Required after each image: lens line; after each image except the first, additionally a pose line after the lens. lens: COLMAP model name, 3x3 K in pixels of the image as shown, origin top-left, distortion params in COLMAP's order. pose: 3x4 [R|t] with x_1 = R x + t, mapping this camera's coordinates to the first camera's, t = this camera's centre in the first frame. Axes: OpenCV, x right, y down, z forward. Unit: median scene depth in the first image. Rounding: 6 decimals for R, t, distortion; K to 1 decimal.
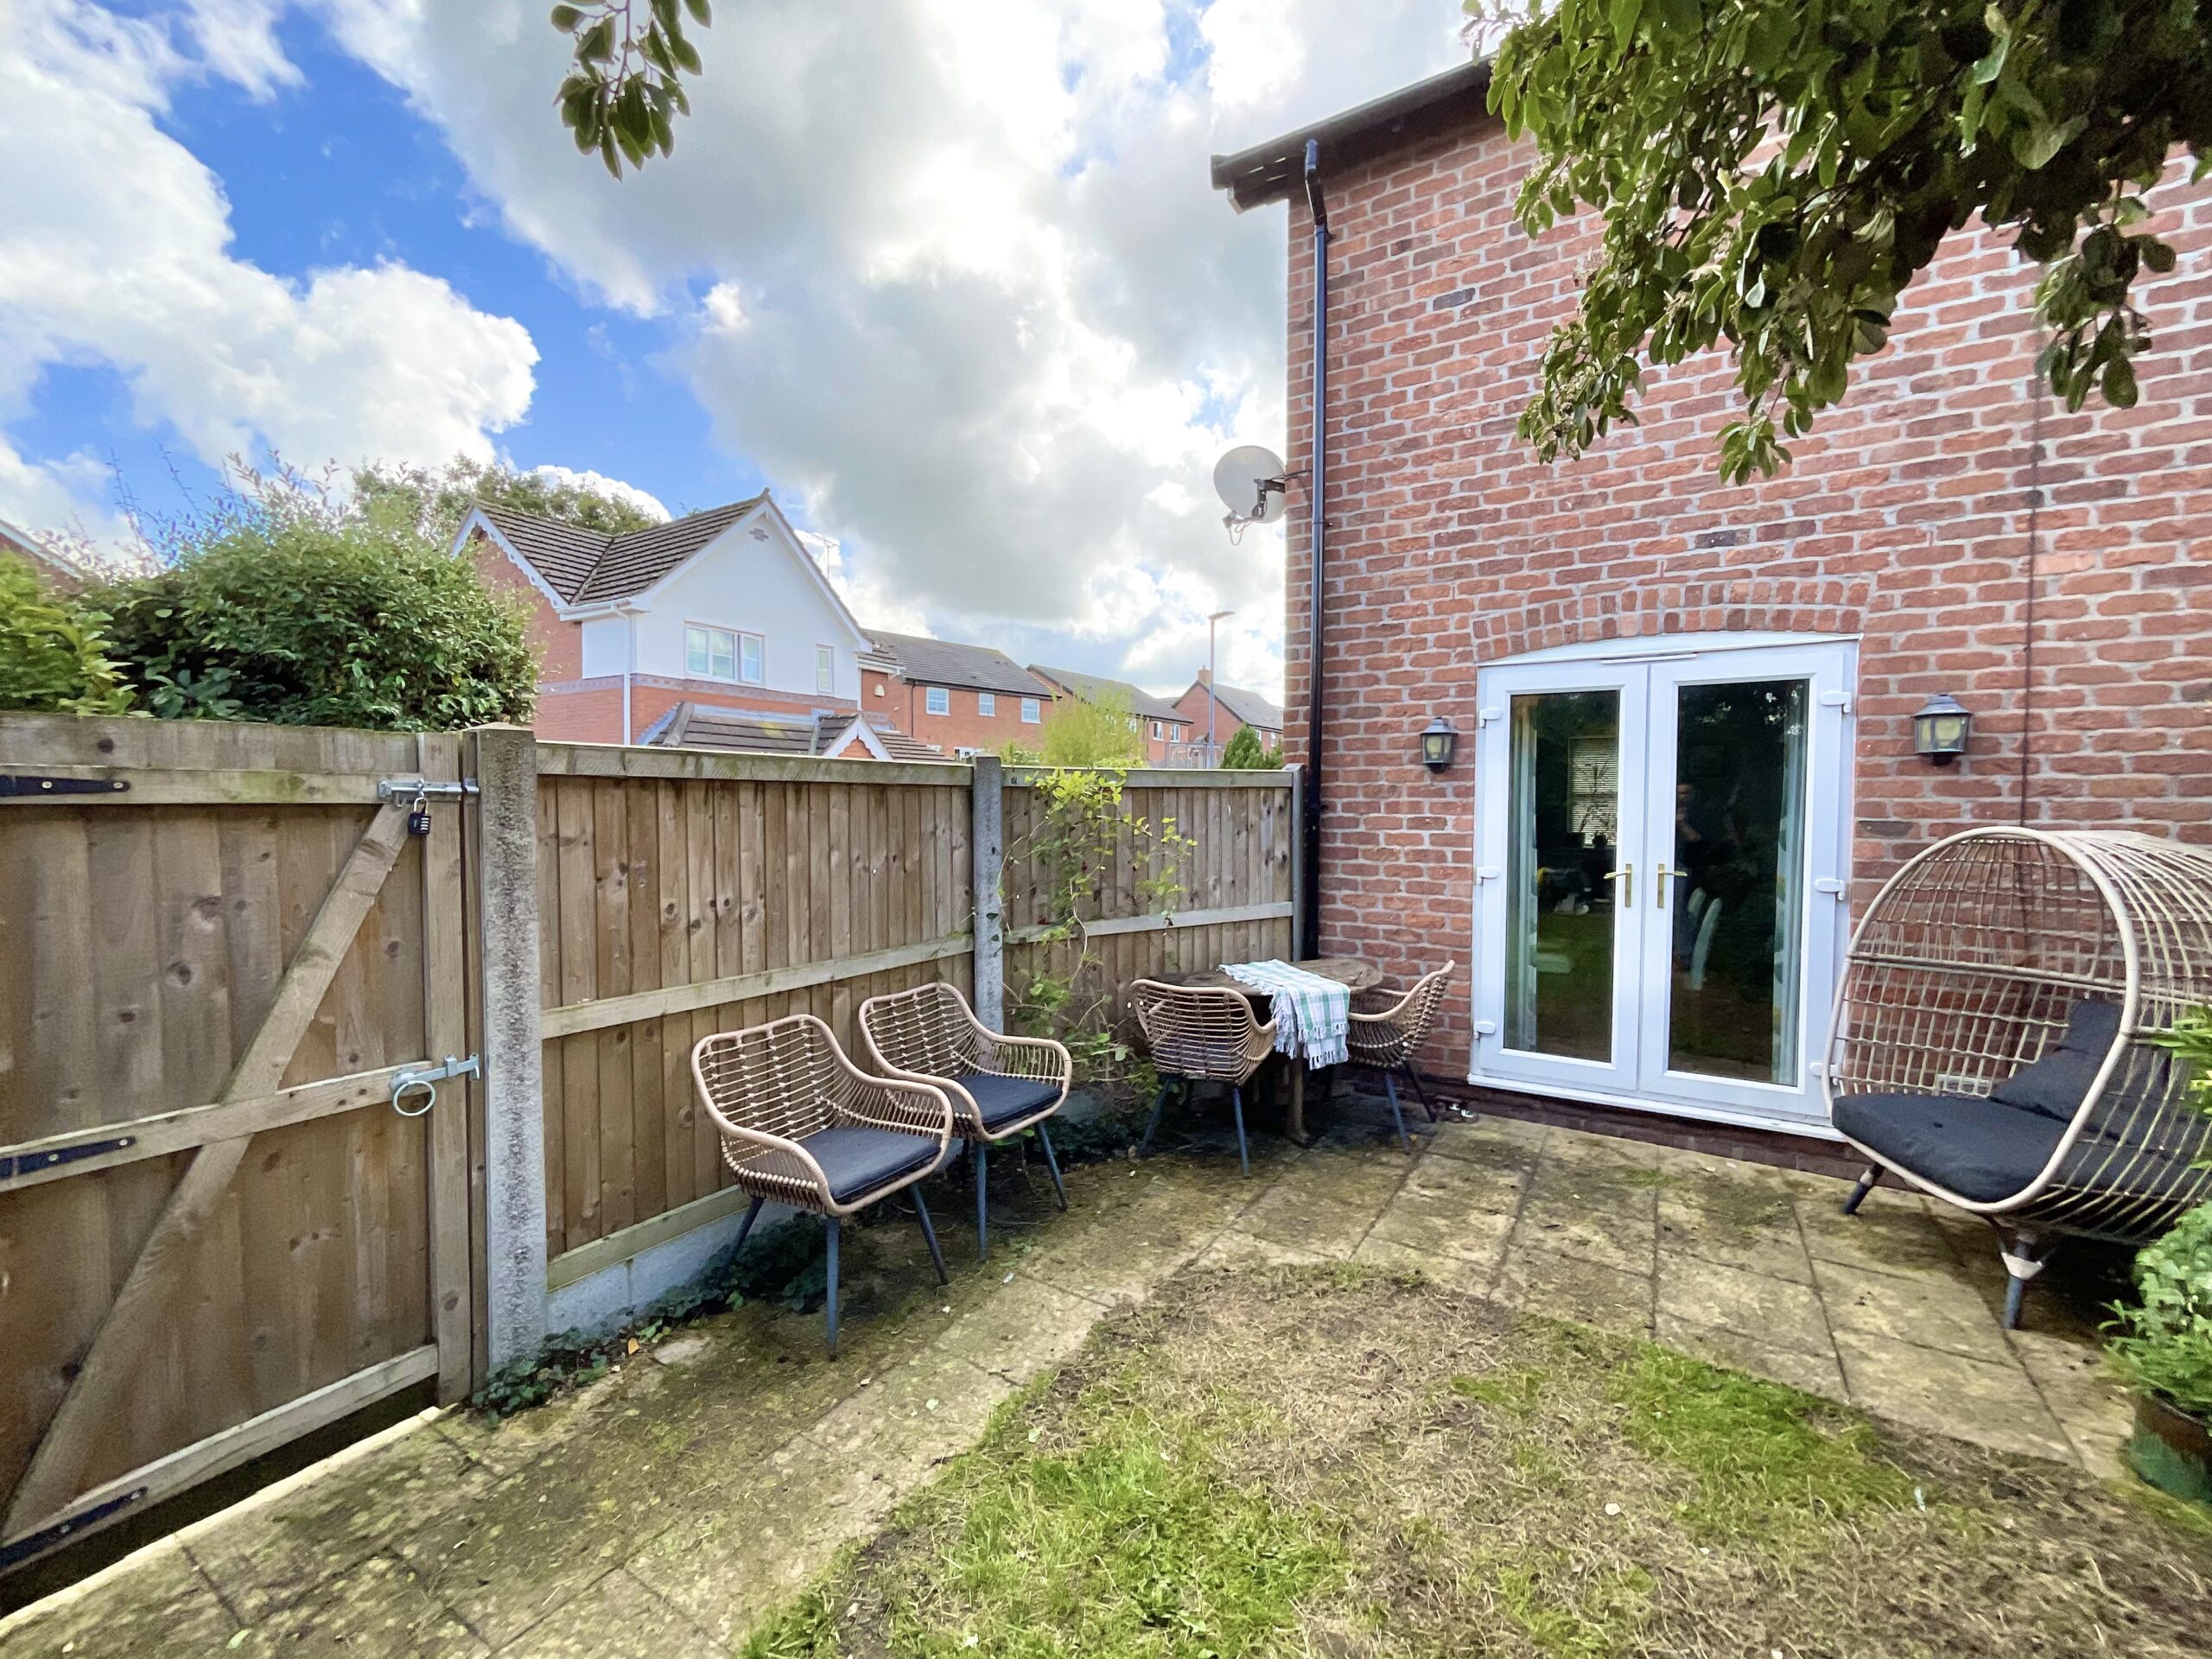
lens RADIAL K [[911.7, 0, 1108.4], [0, 911.7, 837.3], [0, 0, 1]] dist [-0.001778, 0.009406]
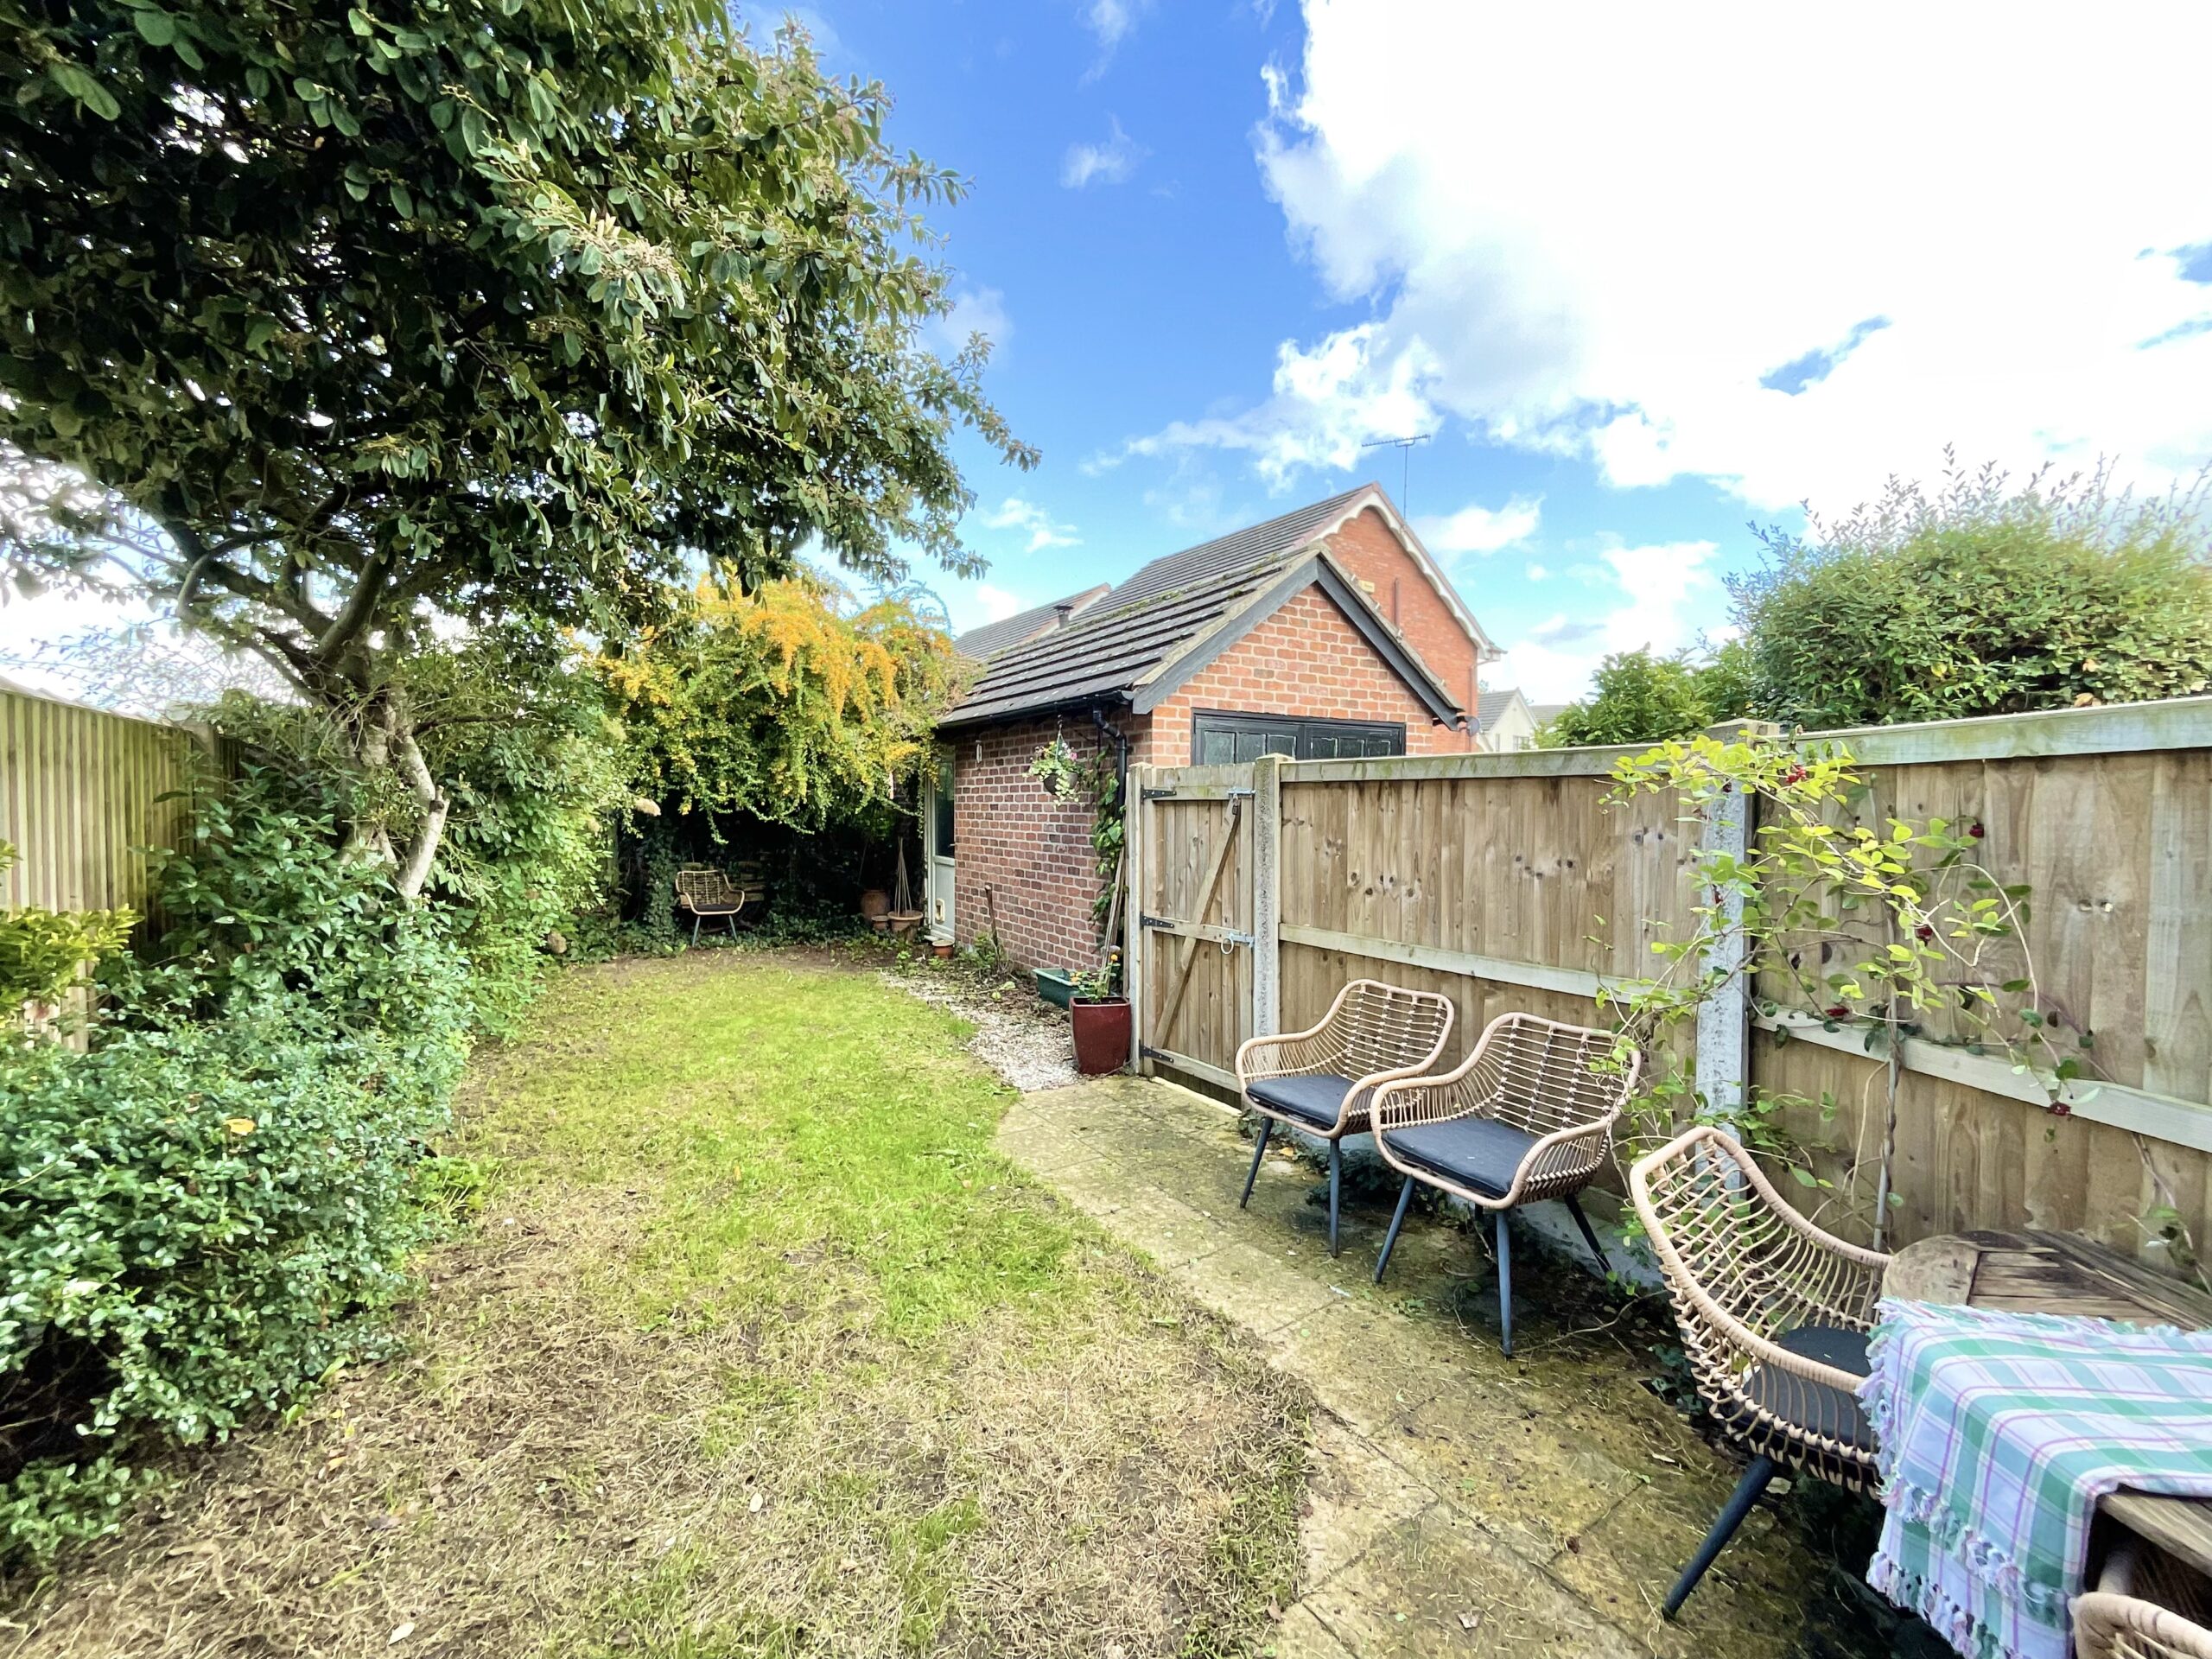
lens RADIAL K [[911.7, 0, 1108.4], [0, 911.7, 837.3], [0, 0, 1]] dist [-0.001778, 0.009406]
pose [[-0.414797, 0.026924, -0.909516, 0.649908], [-0.043885, 0.997807, 0.049552, -0.022279], [0.908855, 0.060468, -0.412706, 0.876767]]
